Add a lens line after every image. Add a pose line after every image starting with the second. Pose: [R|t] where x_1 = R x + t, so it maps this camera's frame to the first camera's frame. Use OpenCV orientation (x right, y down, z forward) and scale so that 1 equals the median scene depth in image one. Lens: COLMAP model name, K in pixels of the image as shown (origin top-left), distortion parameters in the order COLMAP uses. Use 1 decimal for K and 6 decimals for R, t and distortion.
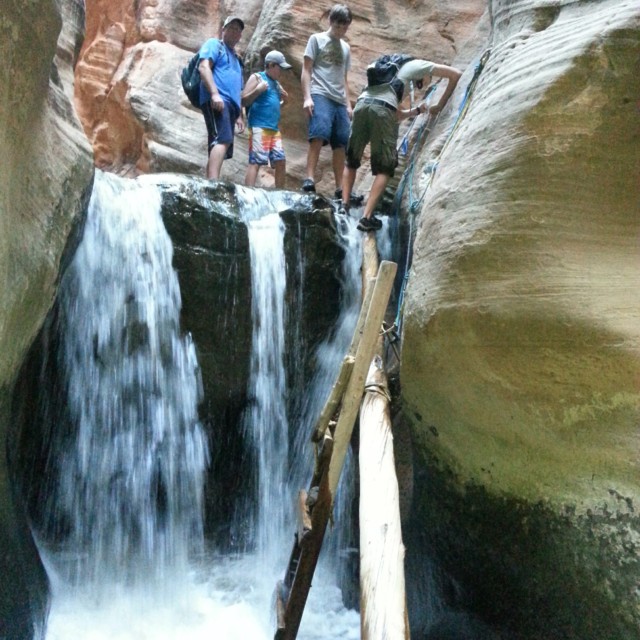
lens RADIAL K [[678.6, 0, 320.0], [0, 678.6, 320.0], [0, 0, 1]] dist [0.119395, -0.233181]
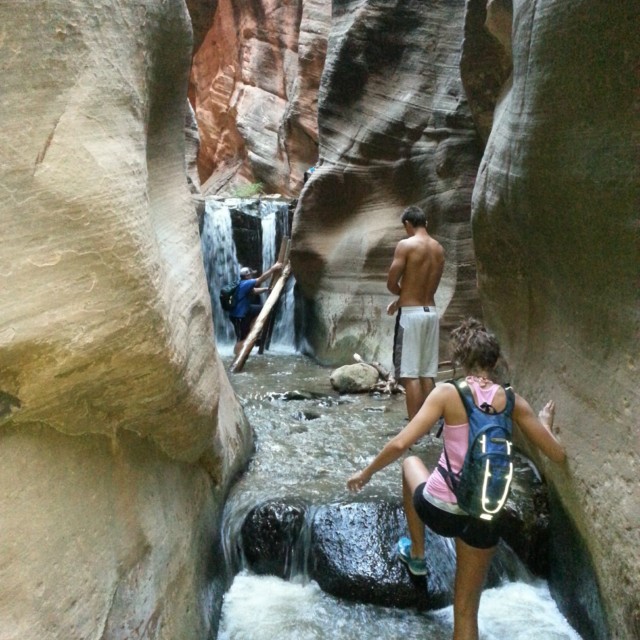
lens RADIAL K [[678.6, 0, 320.0], [0, 678.6, 320.0], [0, 0, 1]] dist [0.119395, -0.233181]
pose [[0.974716, -0.031163, -0.221265, 0.502275], [0.053639, 0.993905, 0.096309, 0.006915], [0.216915, -0.105742, 0.970447, -1.144438]]
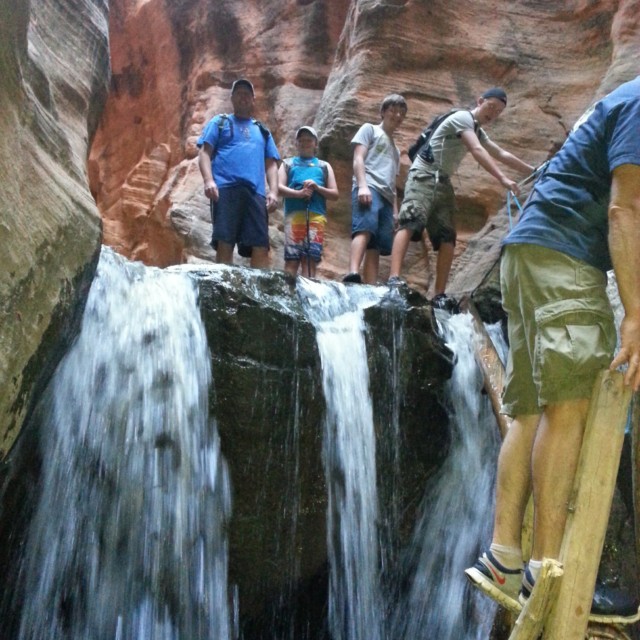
lens RADIAL K [[678.6, 0, 320.0], [0, 678.6, 320.0], [0, 0, 1]] dist [0.119395, -0.233181]
pose [[0.998740, 0.001858, -0.050156, -0.049137], [-0.011371, 0.981707, -0.190059, -0.010487], [0.048885, 0.190389, 0.980491, 0.231387]]
